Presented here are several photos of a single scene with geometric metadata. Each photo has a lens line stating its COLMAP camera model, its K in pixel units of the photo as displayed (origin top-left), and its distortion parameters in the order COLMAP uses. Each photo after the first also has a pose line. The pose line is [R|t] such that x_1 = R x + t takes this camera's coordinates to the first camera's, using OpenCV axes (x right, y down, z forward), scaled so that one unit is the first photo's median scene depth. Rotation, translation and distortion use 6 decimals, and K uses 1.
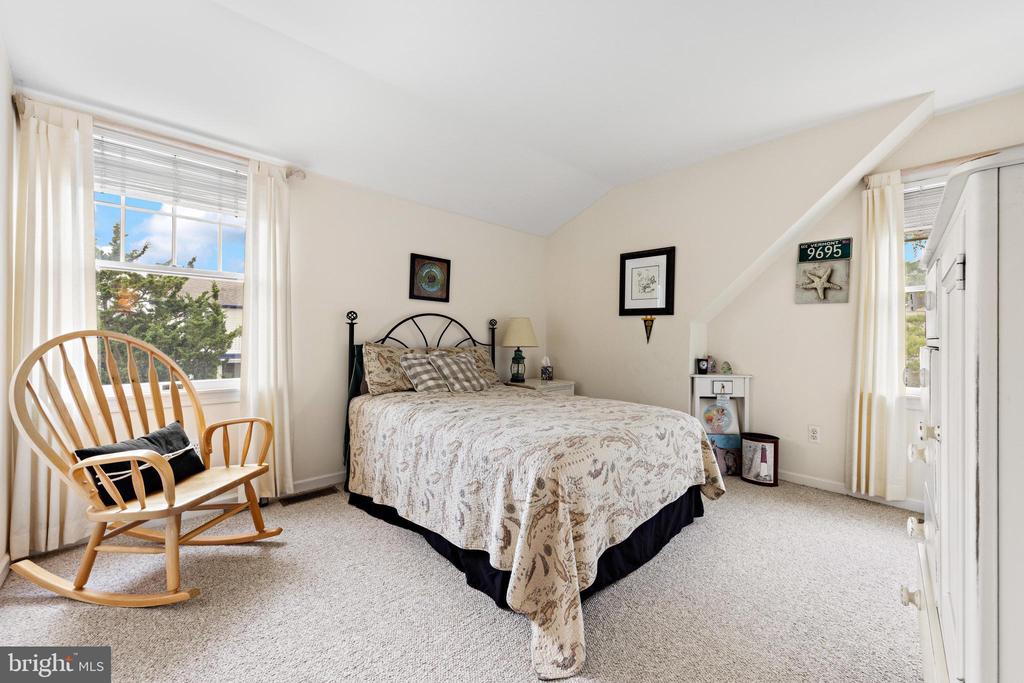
lens RADIAL K [[396.8, 0, 512.0], [0, 396.8, 336.9], [0, 0, 1]] dist [0.007030, -0.000358]
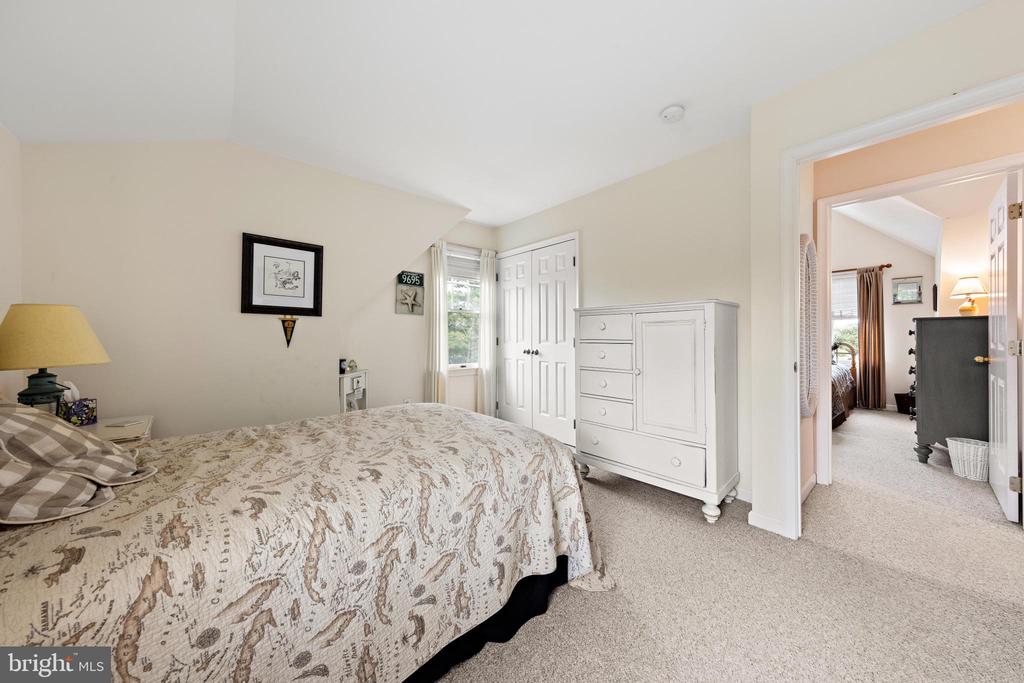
lens RADIAL K [[353.8, 0, 512.1], [0, 353.8, 337.9], [0, 0, 1]] dist [0.009212, 0.000125]
pose [[0.029773, -0.018933, 0.999377, -0.508400], [0.002340, 0.999819, 0.018872, -0.020825], [-0.999554, 0.001777, 0.029812, 0.576230]]
